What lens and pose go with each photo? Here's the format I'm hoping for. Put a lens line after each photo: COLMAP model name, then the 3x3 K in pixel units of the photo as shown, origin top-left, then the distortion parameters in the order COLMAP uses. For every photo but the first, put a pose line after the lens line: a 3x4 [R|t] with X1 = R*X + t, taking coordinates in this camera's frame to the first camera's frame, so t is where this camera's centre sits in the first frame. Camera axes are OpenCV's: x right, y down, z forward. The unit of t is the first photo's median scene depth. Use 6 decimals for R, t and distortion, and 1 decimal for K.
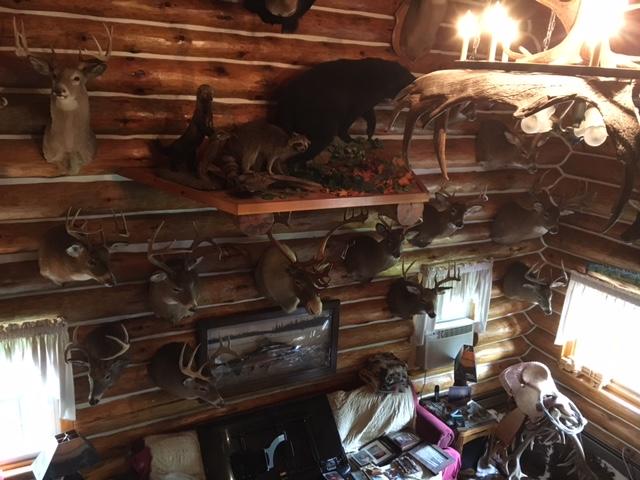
lens RADIAL K [[545.9, 0, 320.6], [0, 545.9, 237.8], [0, 0, 1]] dist [0.063975, -0.083227]
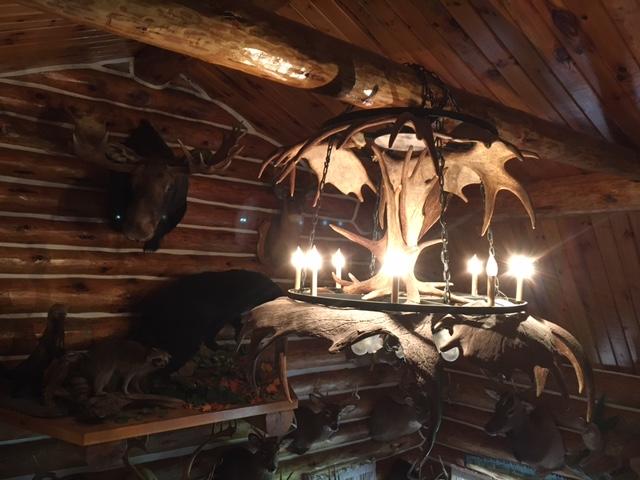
lens RADIAL K [[545.9, 0, 321.8], [0, 545.9, 234.1], [0, 0, 1]] dist [0.063975, -0.083227]
pose [[0.979269, -0.011975, 0.202209, 0.044367], [0.080047, 0.939877, -0.331999, -0.029655], [-0.186076, 0.341302, 0.921351, -0.025538]]
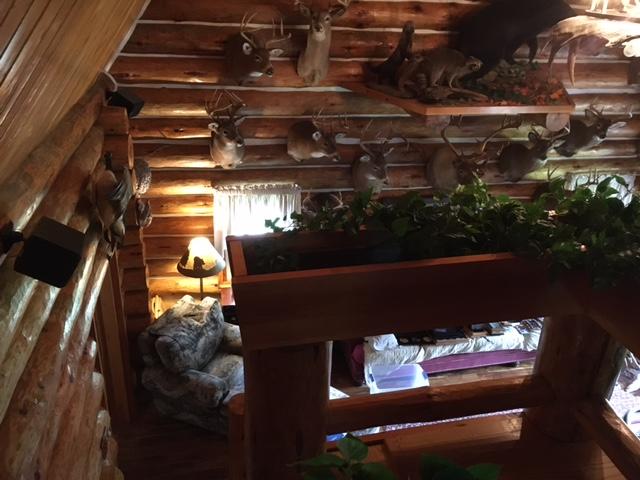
lens RADIAL K [[545.9, 0, 321.0], [0, 545.9, 238.1], [0, 0, 1]] dist [0.063975, -0.083227]
pose [[0.963390, 0.091289, -0.252084, -0.018947], [-0.058929, 0.989353, 0.133073, 0.086605], [0.261548, -0.113346, 0.958512, -0.421083]]
